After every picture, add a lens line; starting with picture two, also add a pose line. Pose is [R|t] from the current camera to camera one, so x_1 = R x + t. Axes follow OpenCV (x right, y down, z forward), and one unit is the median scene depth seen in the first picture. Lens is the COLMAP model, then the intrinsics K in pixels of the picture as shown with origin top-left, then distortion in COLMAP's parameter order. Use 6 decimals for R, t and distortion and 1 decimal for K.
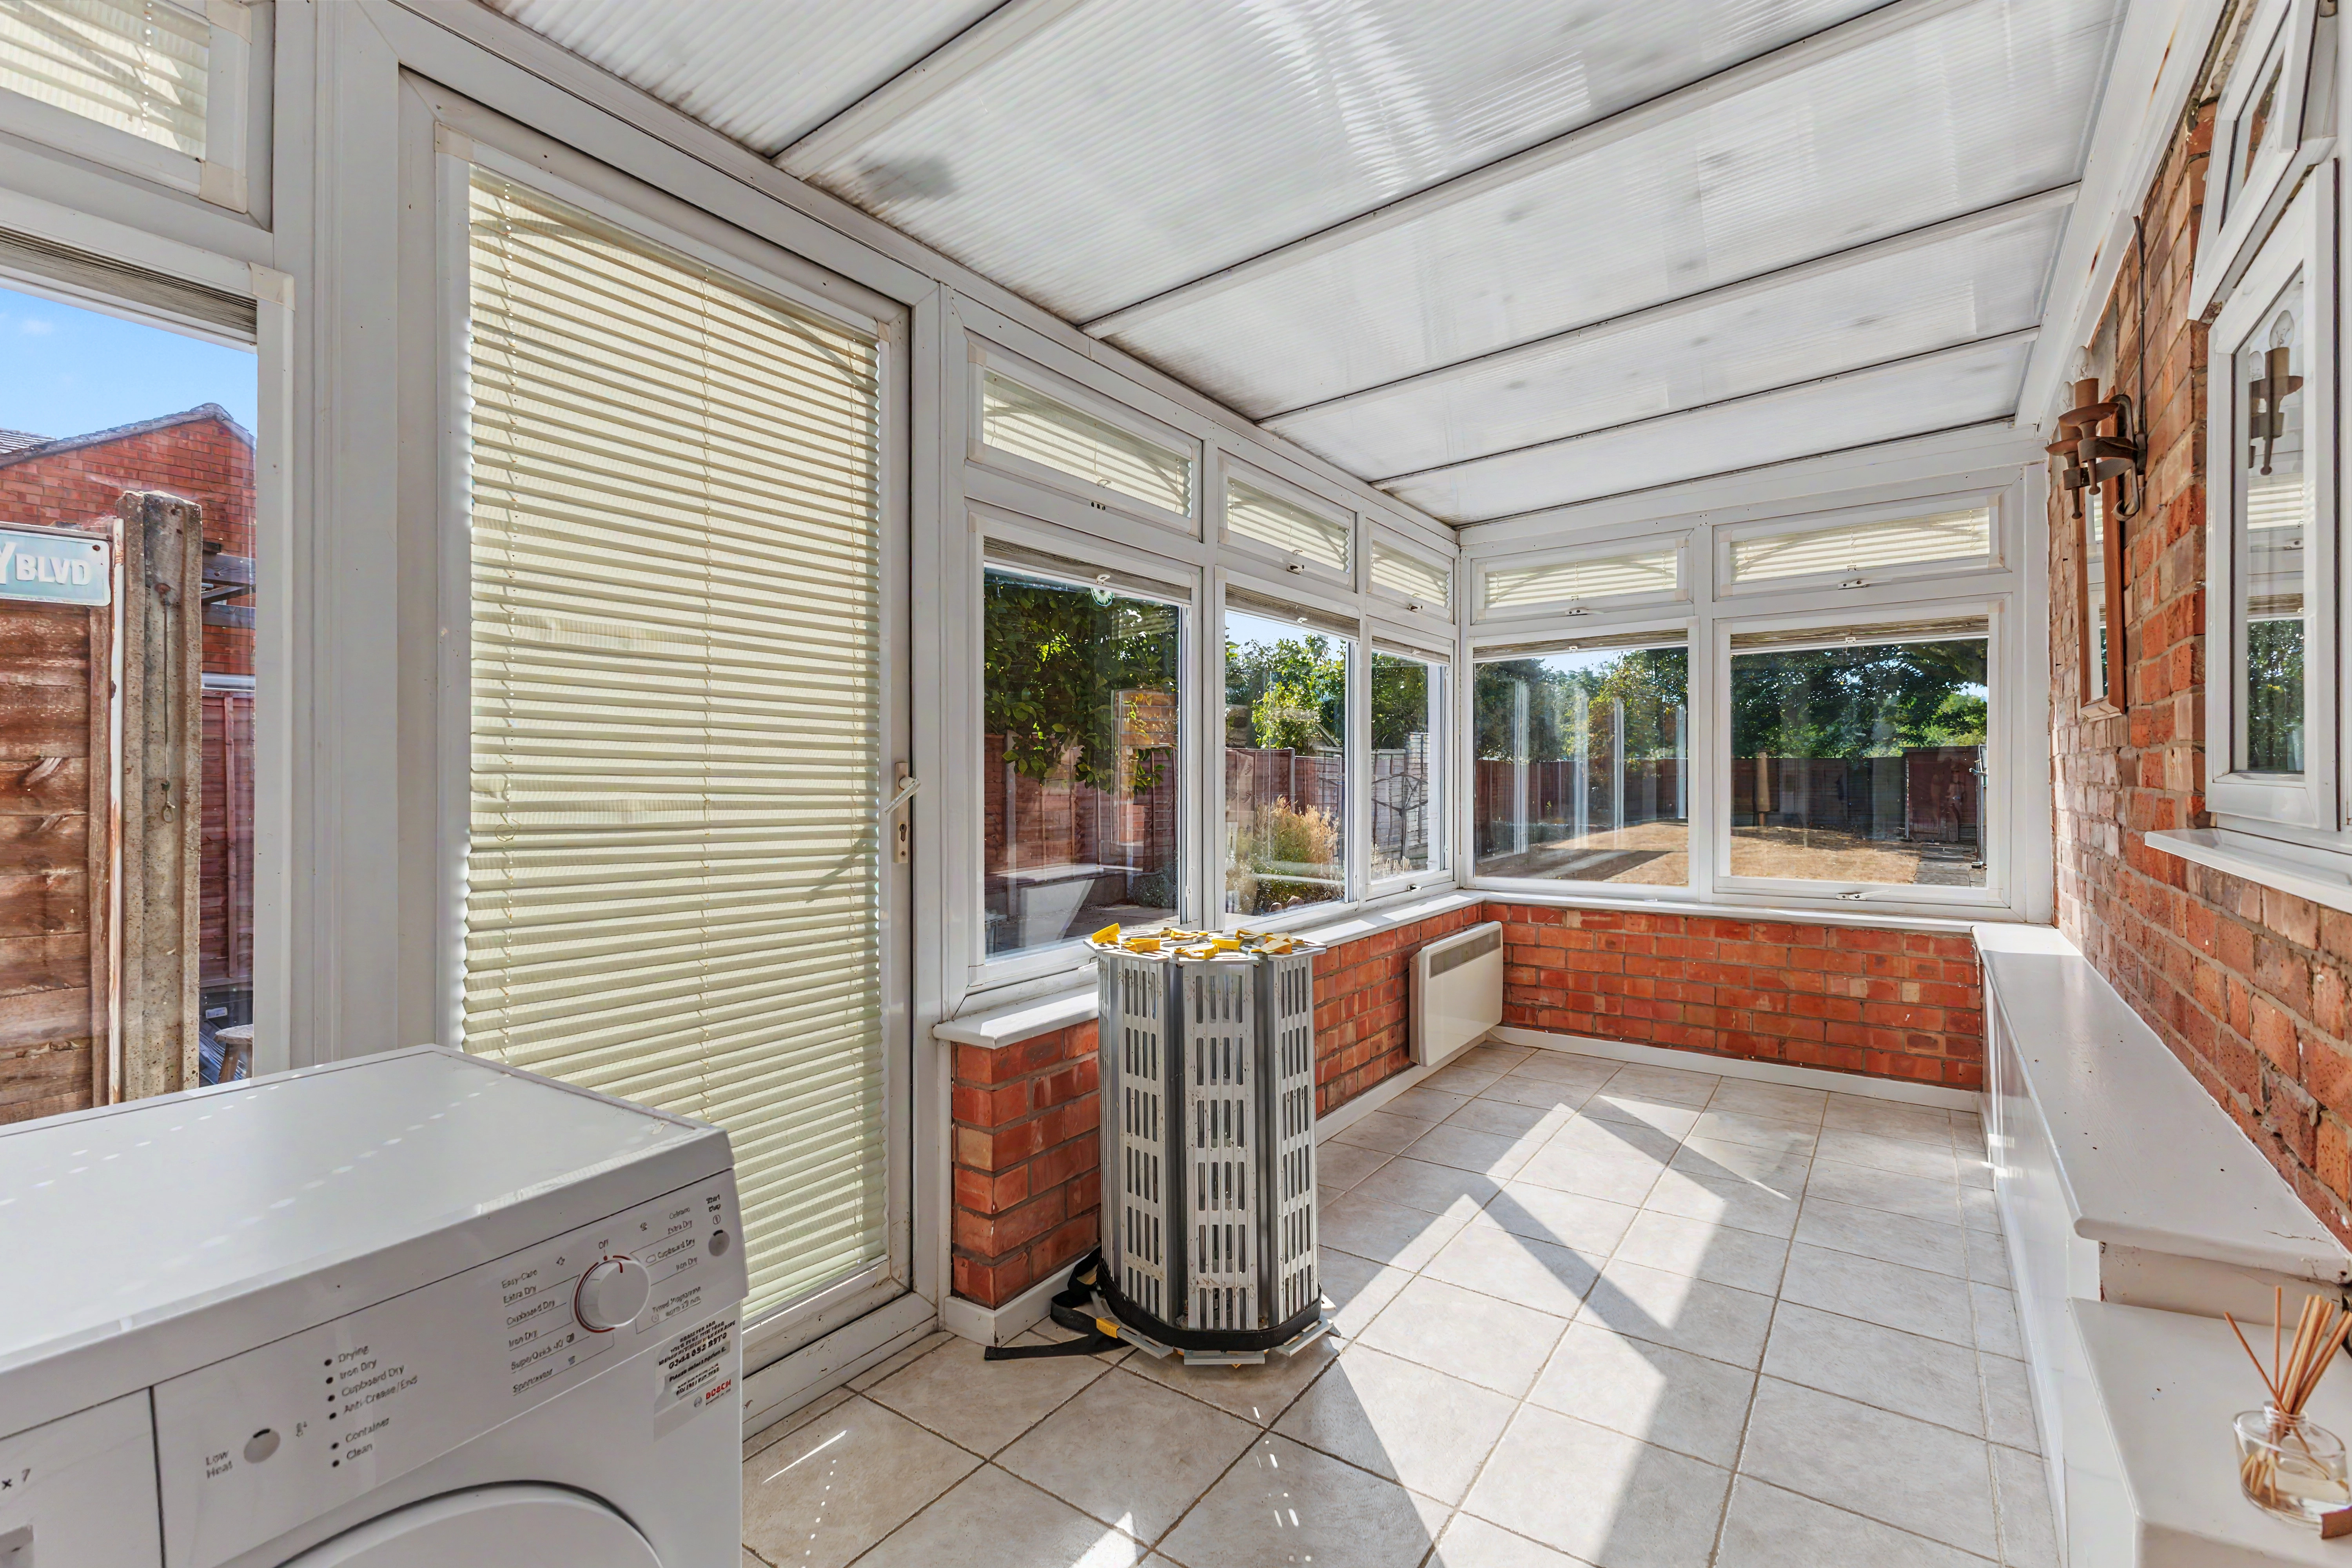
lens RADIAL K [[1032.5, 0, 1161.3], [0, 1032.5, 776.3], [0, 0, 1]] dist [0.002009, 0.000263]
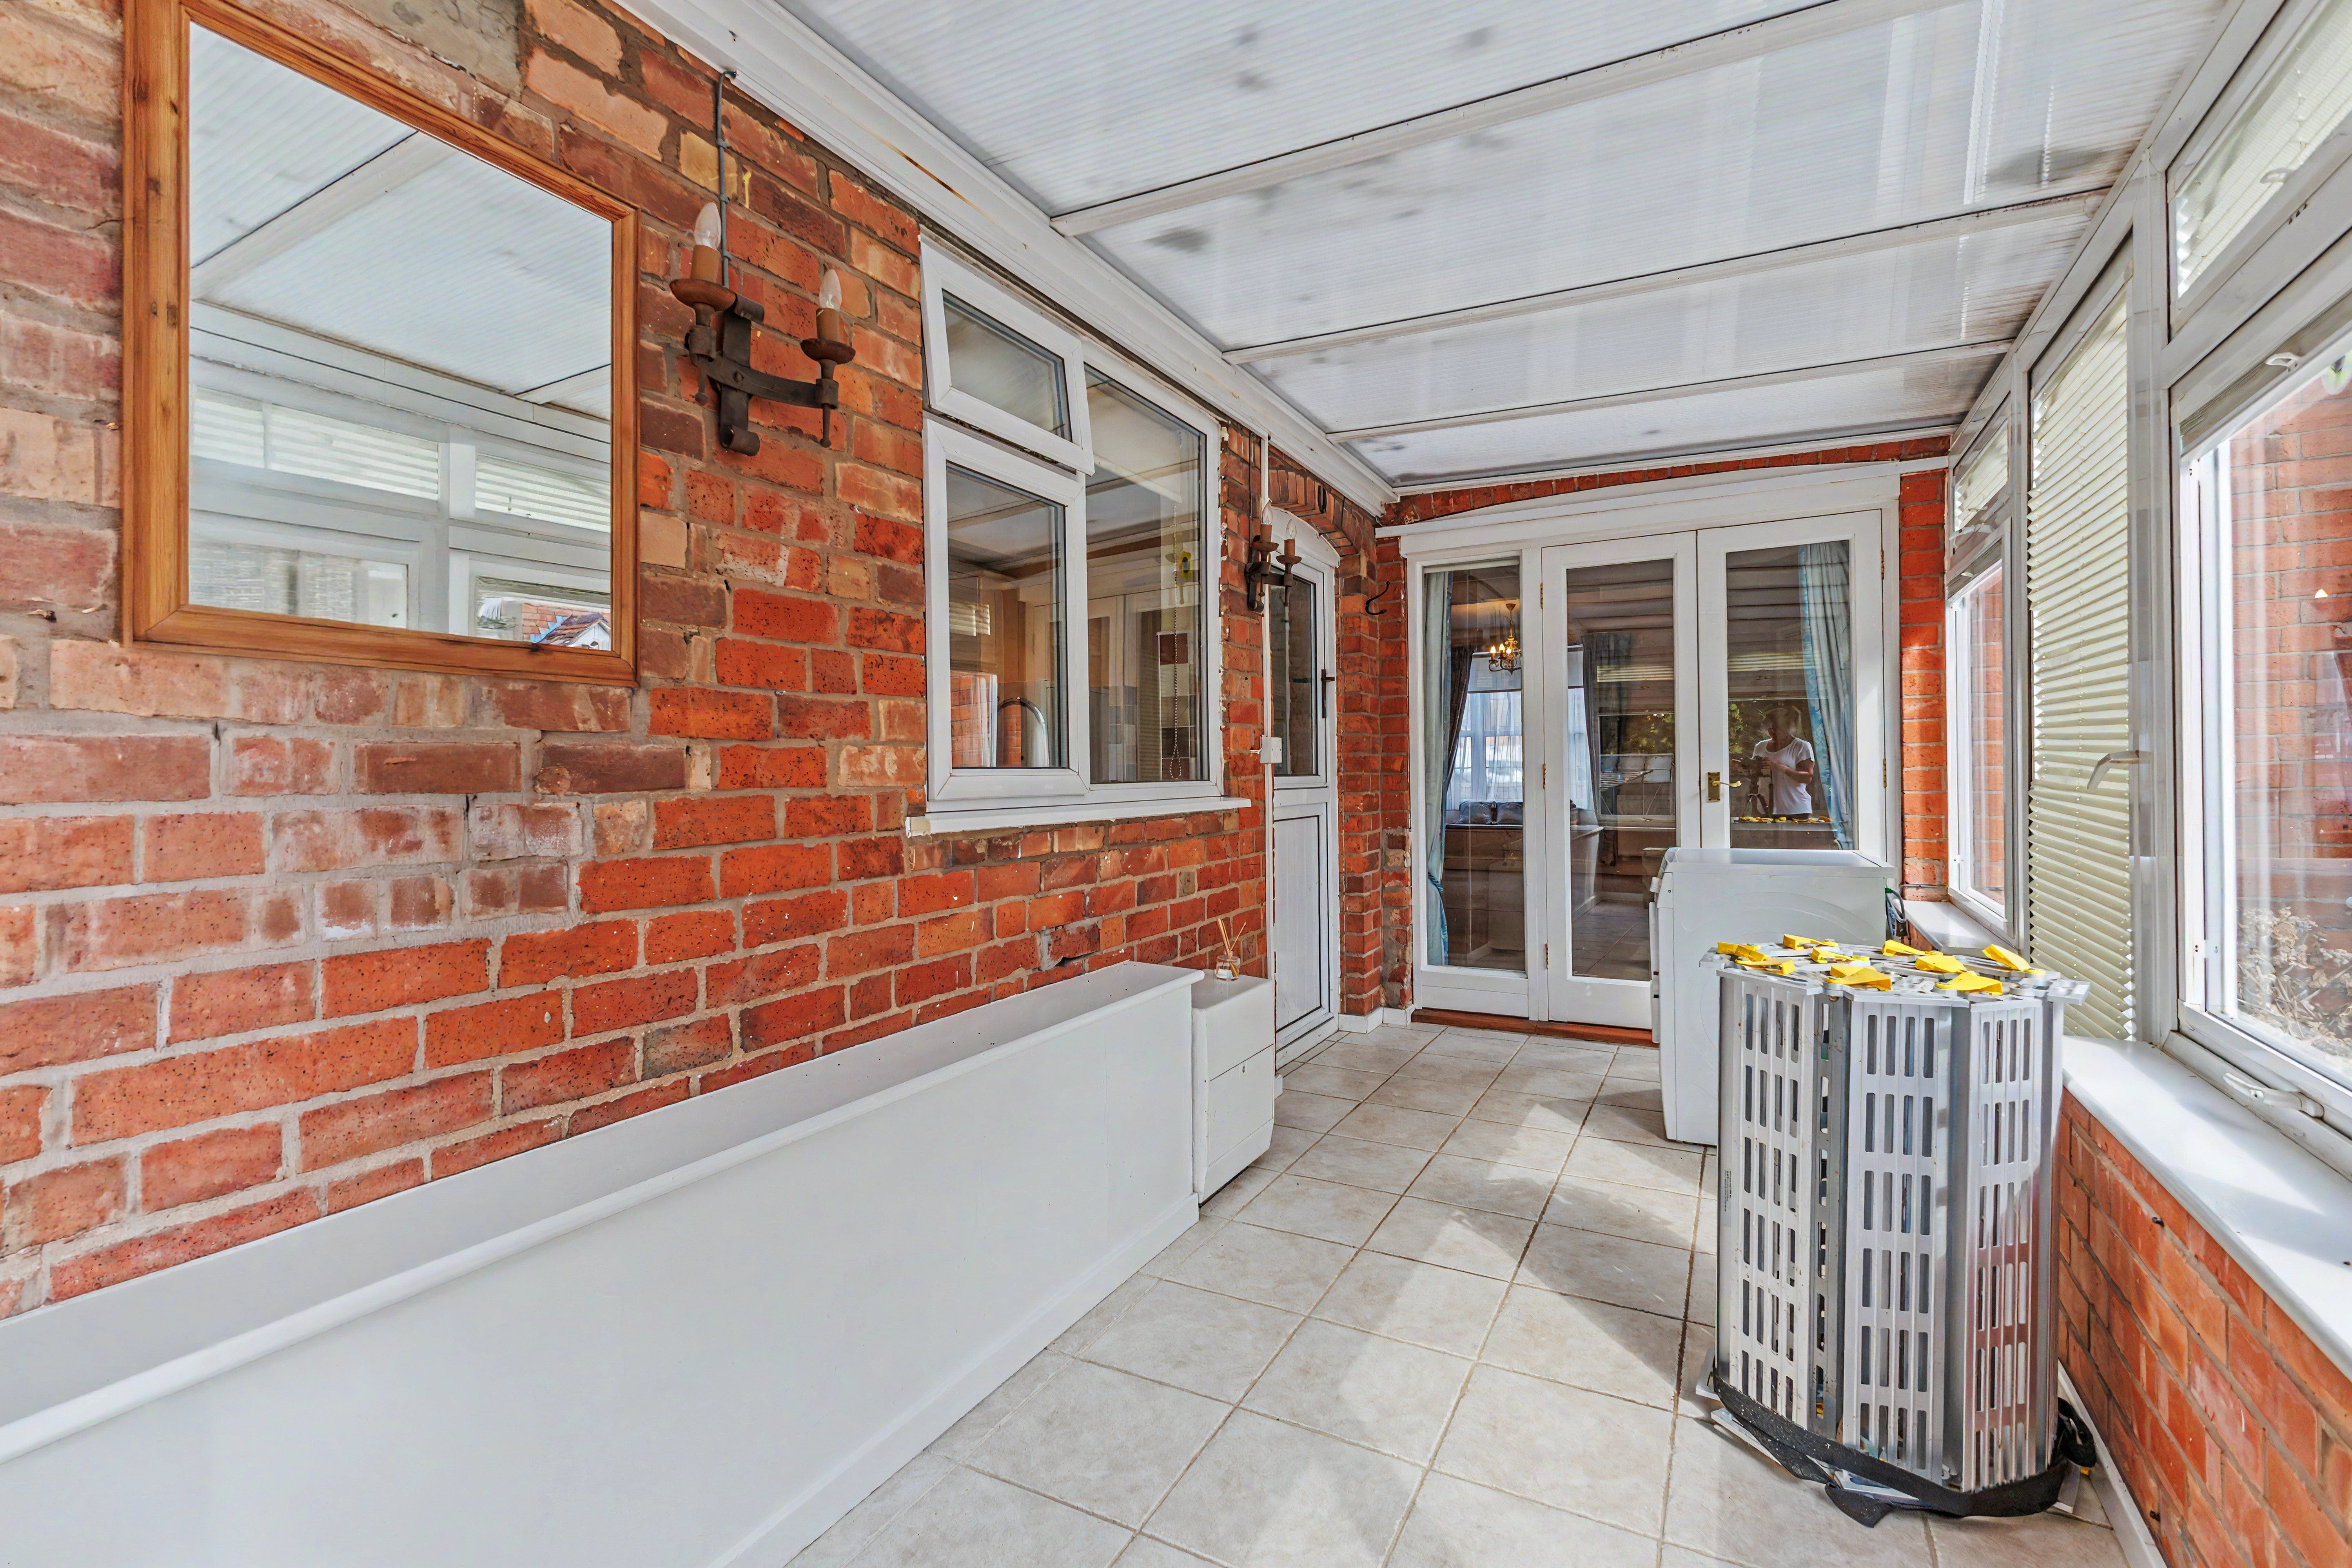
lens RADIAL K [[1032.5, 0, 1187.8], [0, 1032.5, 768.2], [0, 0, 1]] dist [0.002009, 0.000263]
pose [[-0.990980, 0.013916, -0.133288, 0.665819], [0.013548, 0.999901, 0.003674, 0.004577], [0.133326, 0.001835, -0.991070, 1.724637]]
